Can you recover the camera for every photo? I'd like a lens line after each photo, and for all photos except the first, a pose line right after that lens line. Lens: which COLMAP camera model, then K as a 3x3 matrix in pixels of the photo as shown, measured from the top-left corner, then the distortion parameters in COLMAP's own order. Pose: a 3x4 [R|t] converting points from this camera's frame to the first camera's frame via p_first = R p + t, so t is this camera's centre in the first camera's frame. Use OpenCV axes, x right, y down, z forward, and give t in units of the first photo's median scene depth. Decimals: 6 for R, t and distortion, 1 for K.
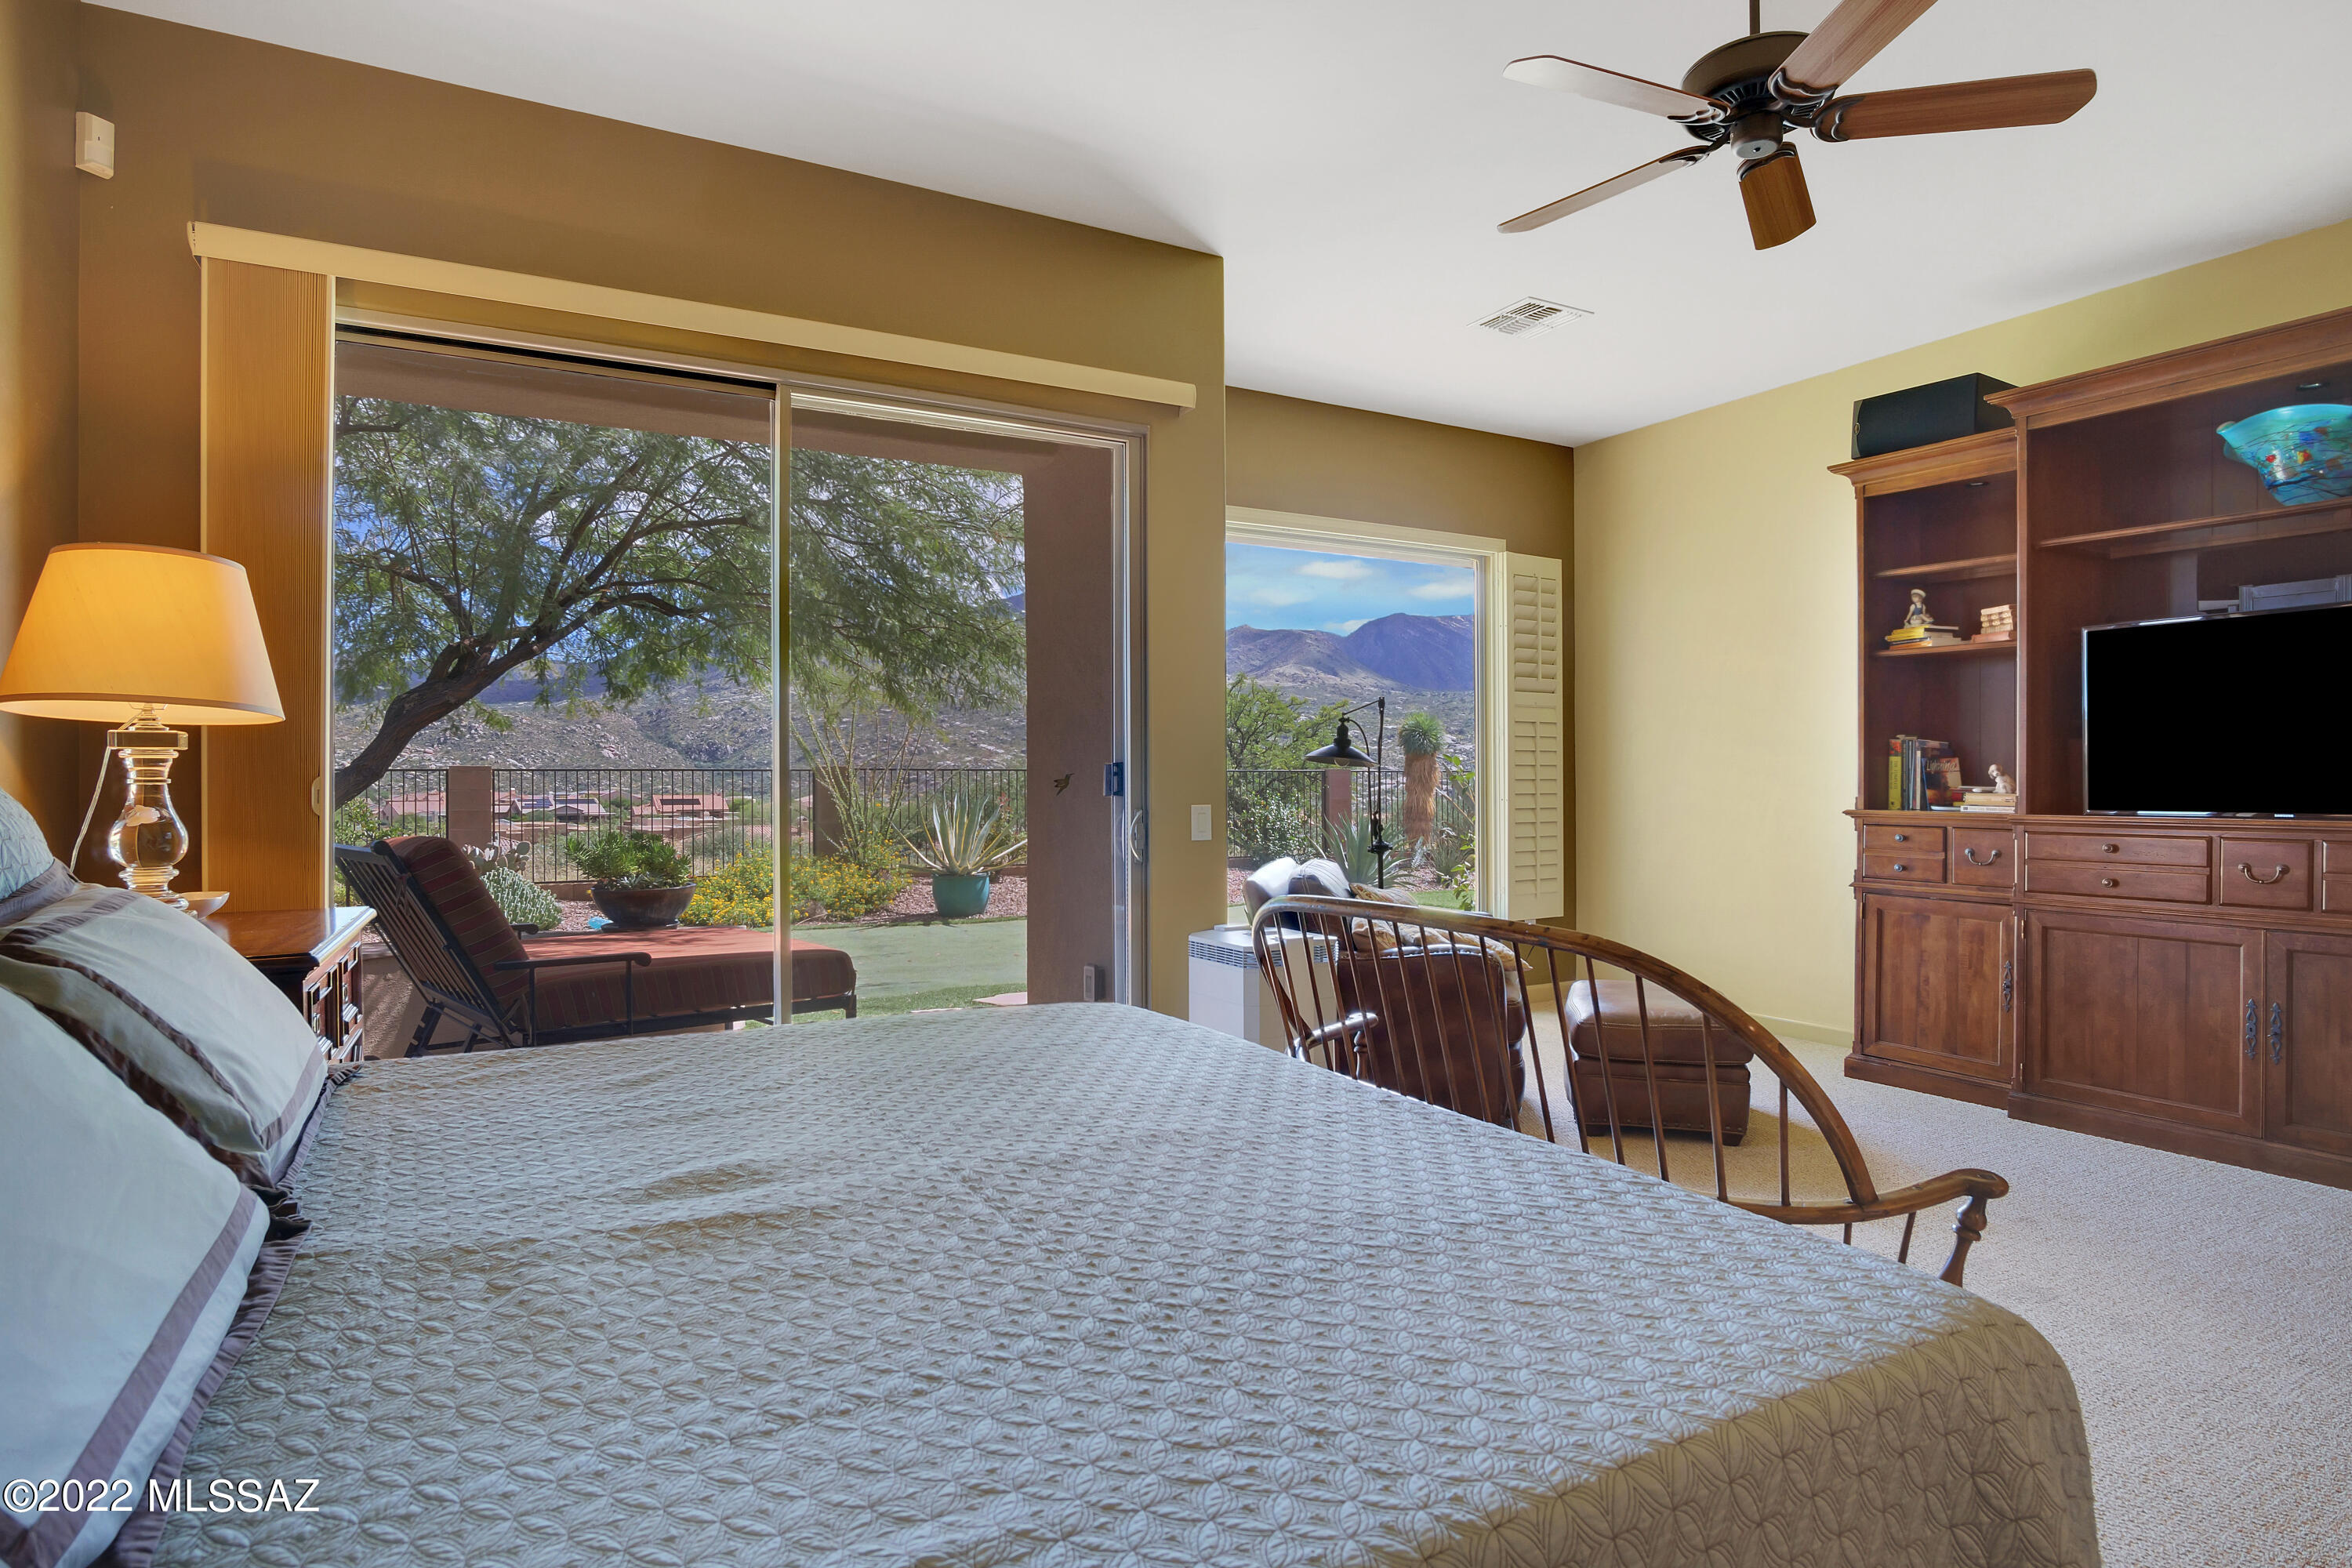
lens RADIAL K [[1266.2, 0, 1149.4], [0, 1266.2, 774.9], [0, 0, 1]] dist [-0.040377, 0.013547]
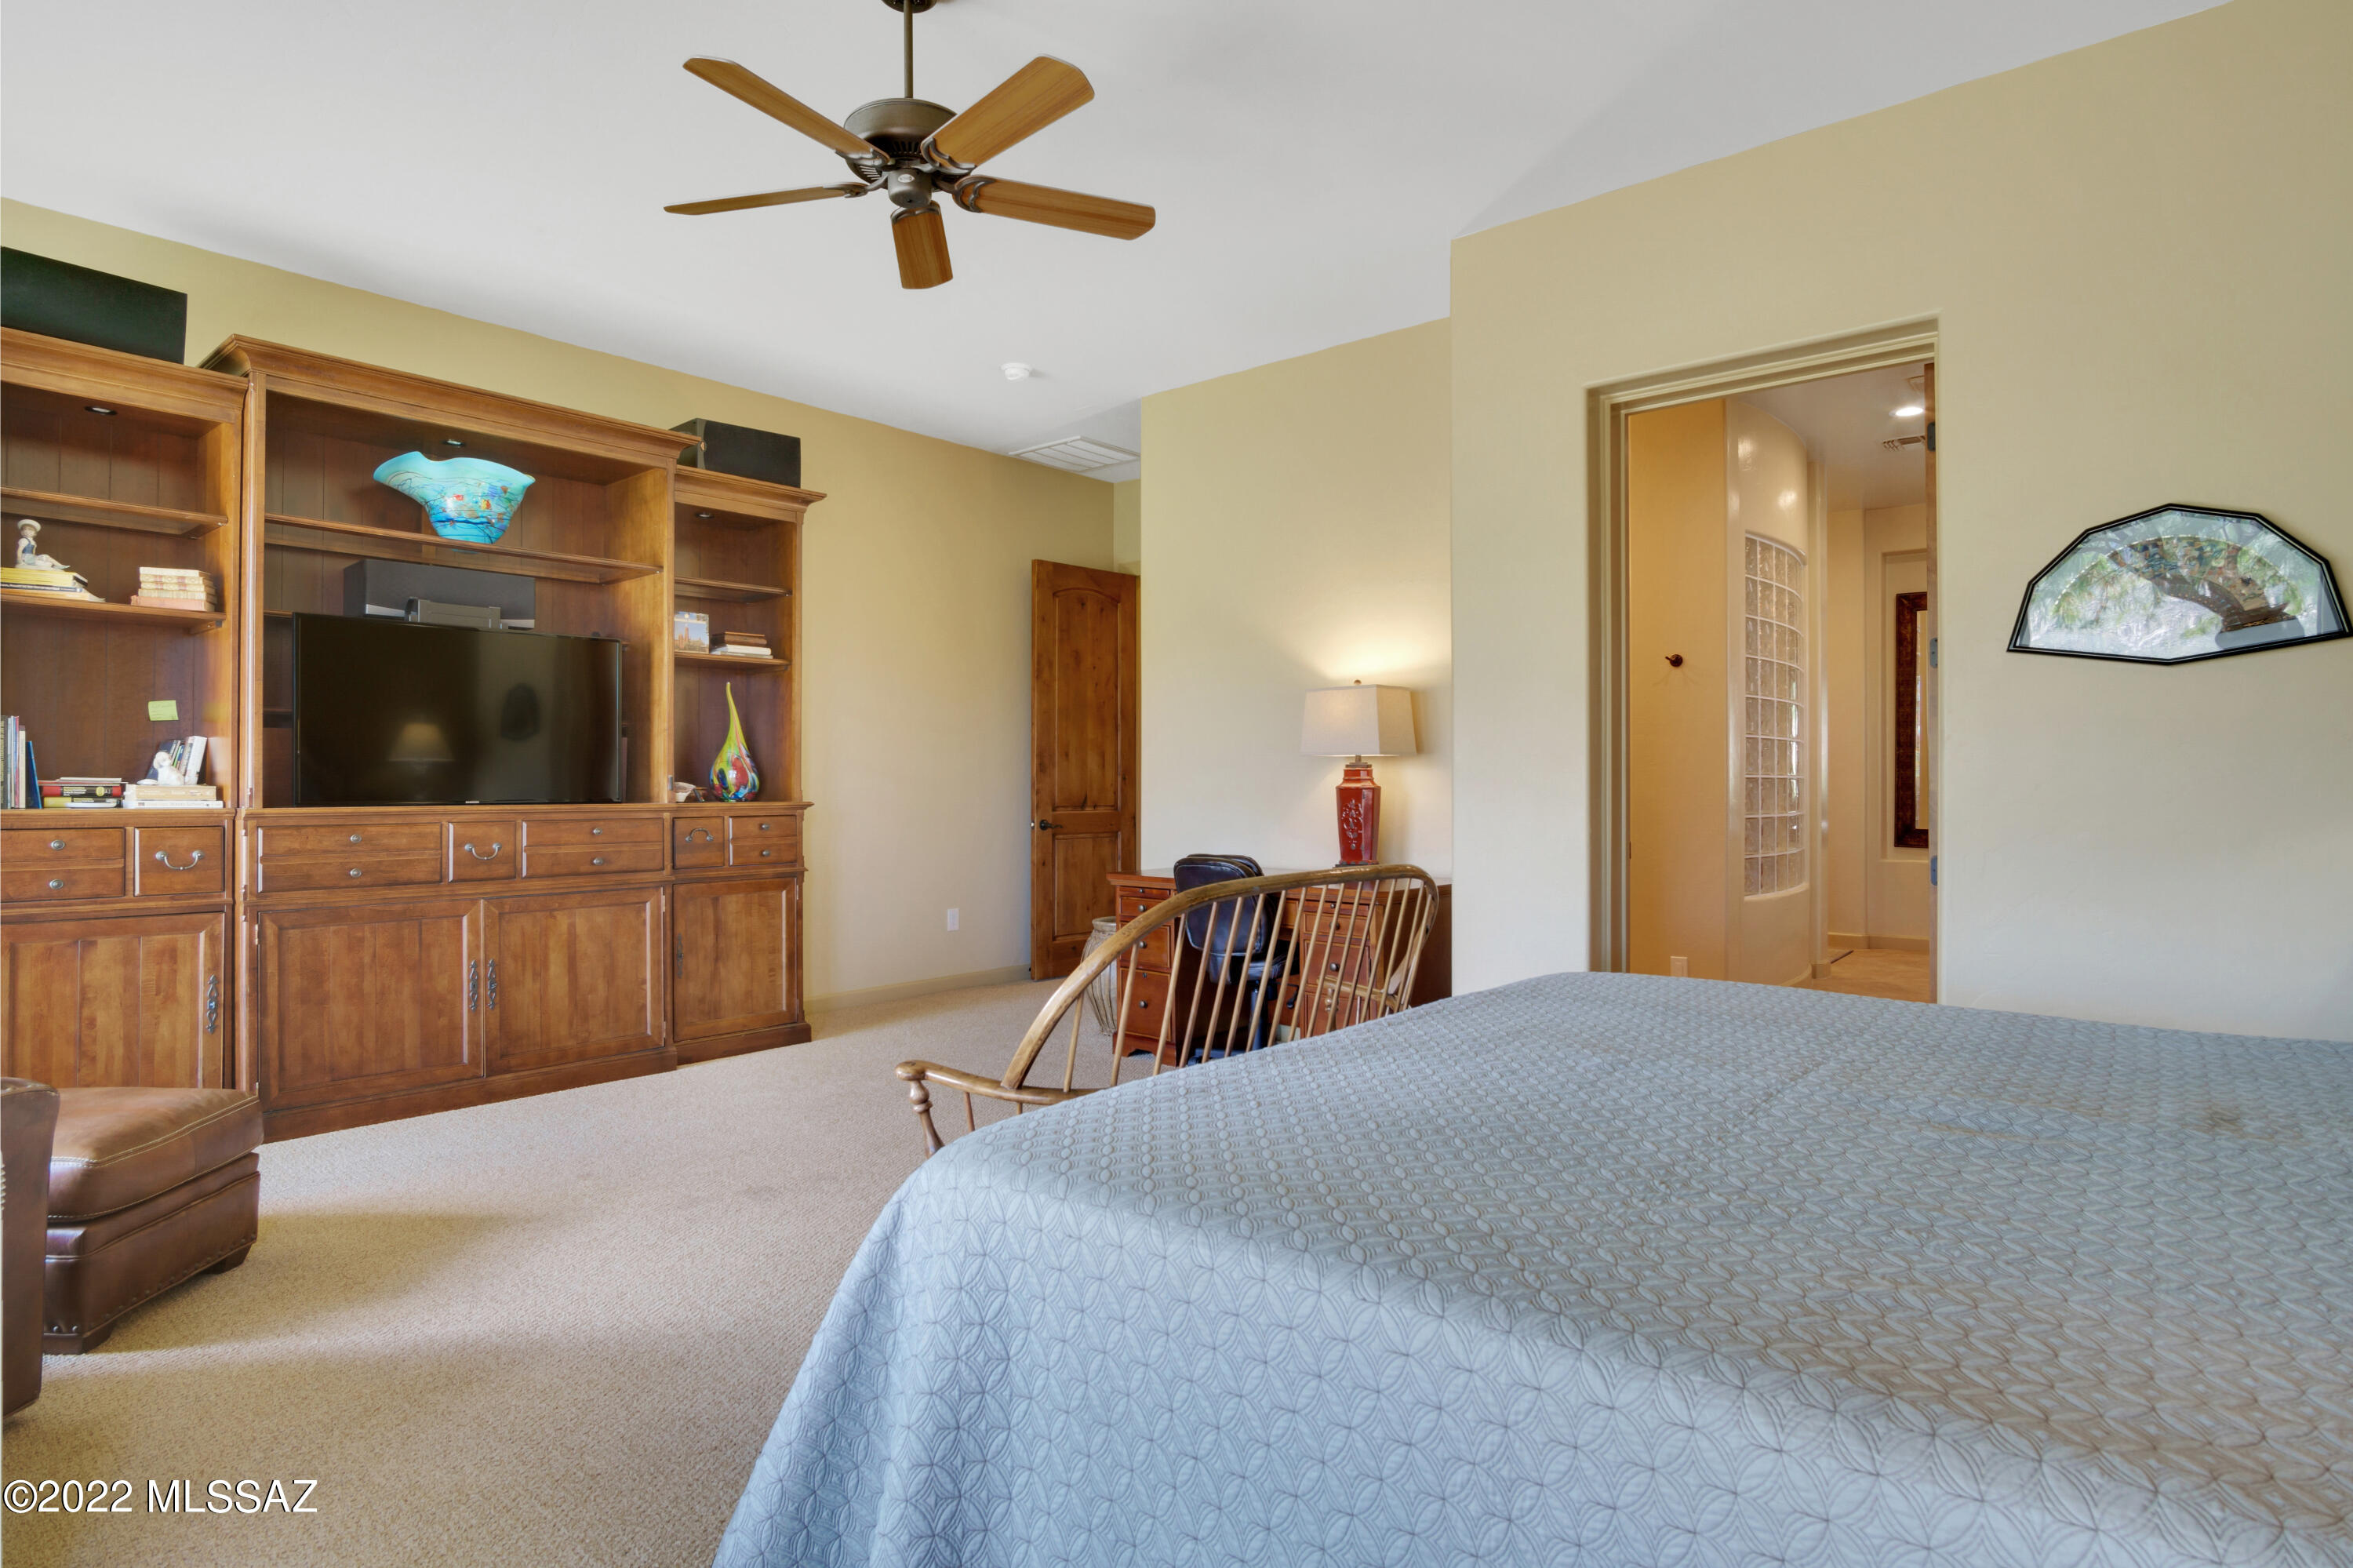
lens RADIAL K [[1266.8, 0, 1149.9], [0, 1266.8, 774.9], [0, 0, 1]] dist [-0.040377, 0.013547]
pose [[-0.351606, 0.014196, 0.936040, -0.384064], [-0.000146, 0.999884, -0.015219, 0.021695], [-0.936148, -0.005487, -0.351563, 0.719484]]
